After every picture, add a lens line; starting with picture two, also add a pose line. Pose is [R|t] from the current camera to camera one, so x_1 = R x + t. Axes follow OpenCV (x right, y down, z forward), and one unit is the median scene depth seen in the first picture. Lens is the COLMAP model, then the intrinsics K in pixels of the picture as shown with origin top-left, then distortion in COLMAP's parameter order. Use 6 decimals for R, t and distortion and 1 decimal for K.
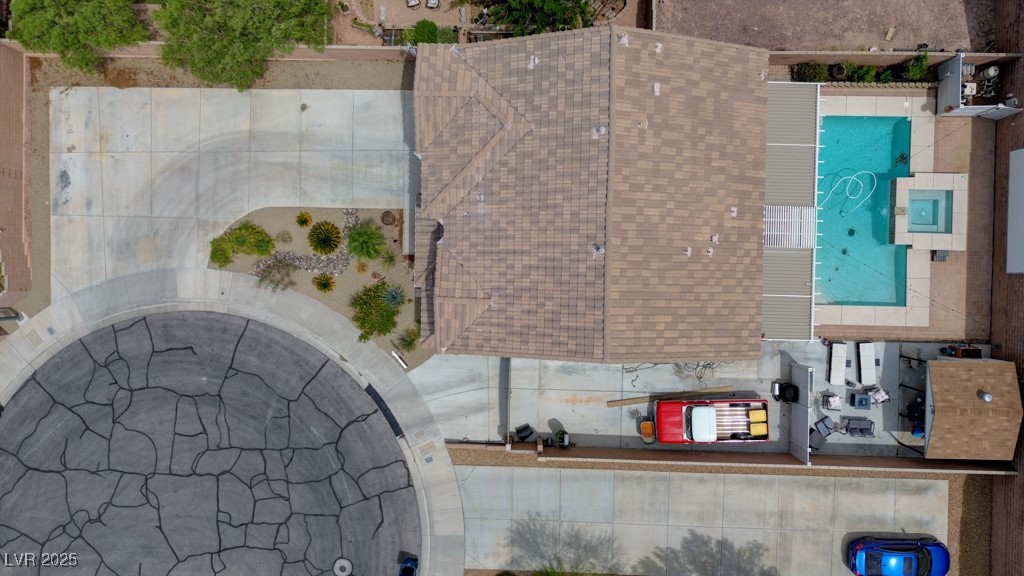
lens RADIAL K [[726.5, 0, 510.3], [0, 726.5, 288.9], [0, 0, 1]] dist [0.072667, -0.072276]
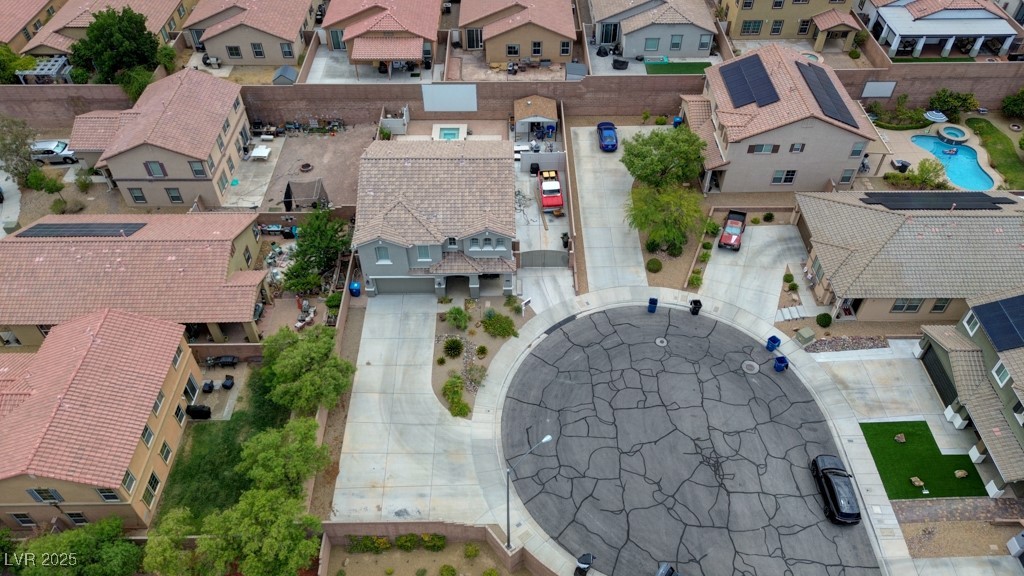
lens RADIAL K [[726.5, 0, 516.6], [0, 726.5, 284.9], [0, 0, 1]] dist [0.072667, -0.072276]
pose [[-0.031964, -0.698682, 0.714718, -1.254910], [0.999385, -0.032679, 0.012750, 0.051336], [0.014448, 0.714686, 0.699297, -0.191312]]
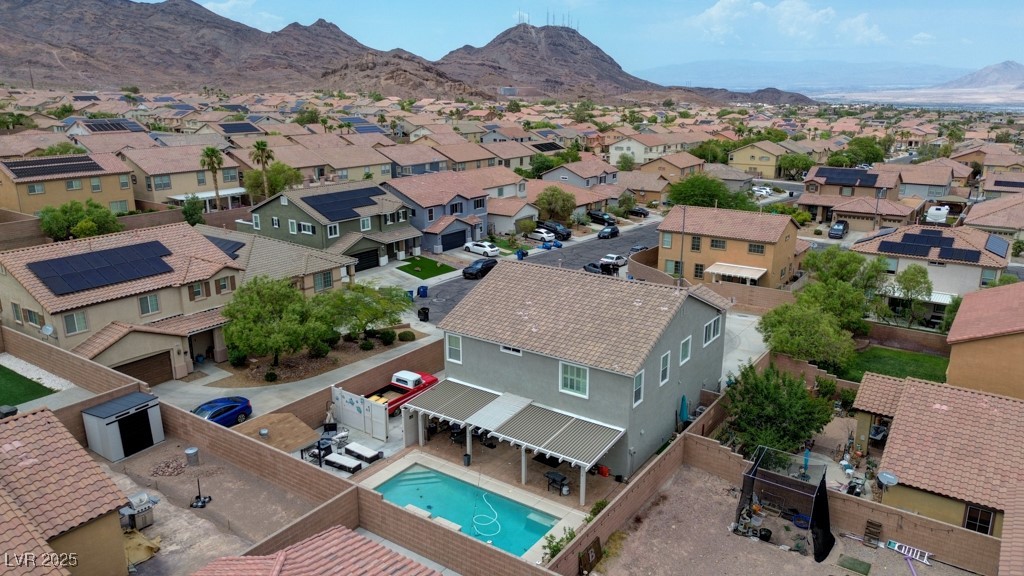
lens RADIAL K [[726.5, 0, 518.2], [0, 726.5, 278.9], [0, 0, 1]] dist [0.072667, -0.072276]
pose [[-0.554689, 0.232070, -0.799039, 1.096592], [-0.832050, -0.158767, 0.531493, -0.621566], [-0.003517, 0.959654, 0.281160, 0.416834]]
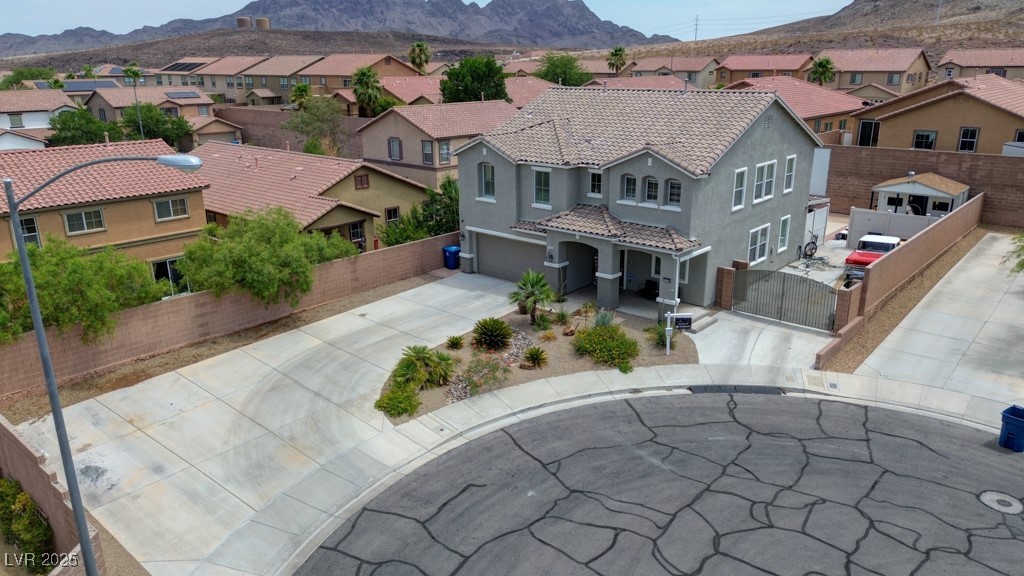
lens RADIAL K [[726.5, 0, 517.7], [0, 726.5, 288.2], [0, 0, 1]] dist [0.072667, -0.072276]
pose [[0.641376, -0.215855, 0.736236, -0.776683], [0.767194, 0.171563, -0.618045, 0.412801], [0.007097, 0.961235, 0.275639, 0.719009]]
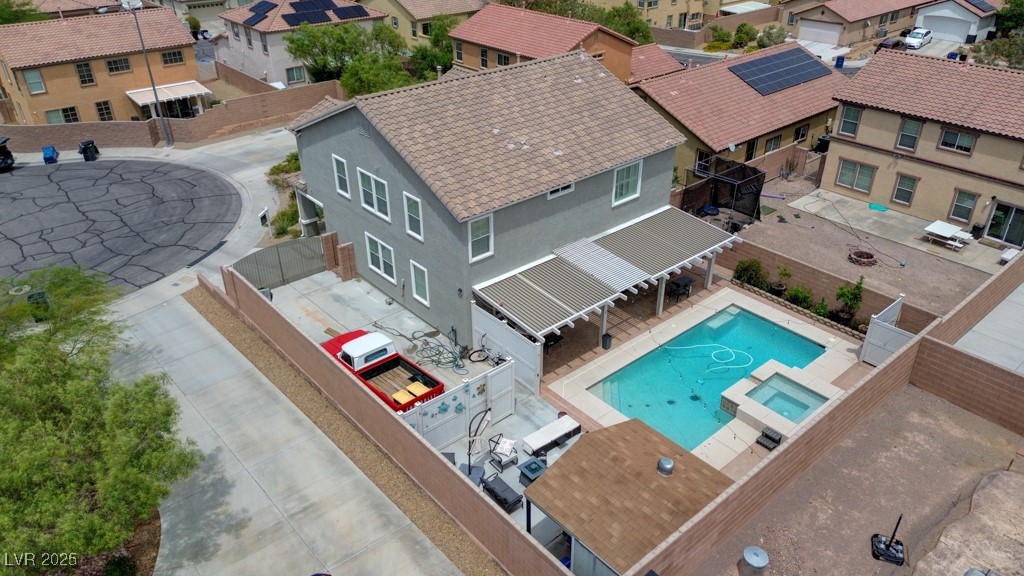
lens RADIAL K [[726.5, 0, 514.4], [0, 726.5, 288.5], [0, 0, 1]] dist [0.072667, -0.072276]
pose [[0.669621, 0.386597, -0.634154, 0.767866], [-0.742433, 0.325393, -0.585588, 0.460921], [-0.020038, 0.862938, 0.504912, 0.520500]]
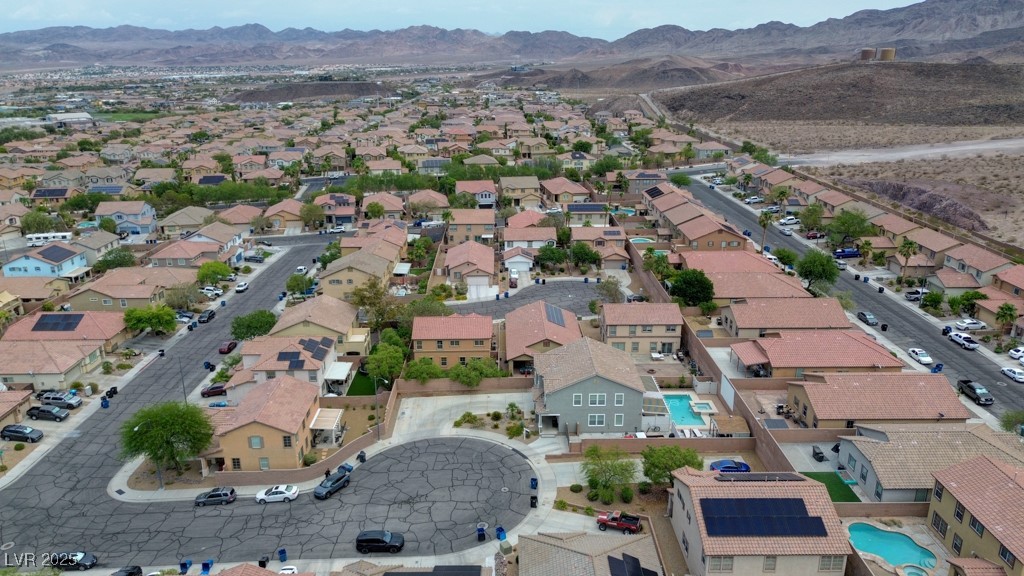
lens RADIAL K [[726.5, 0, 515.7], [0, 726.5, 286.7], [0, 0, 1]] dist [0.072667, -0.072276]
pose [[0.999013, 0.002477, 0.044347, -0.297997], [0.041625, 0.296124, -0.954242, 2.400842], [-0.015496, 0.955146, 0.295729, -0.299864]]
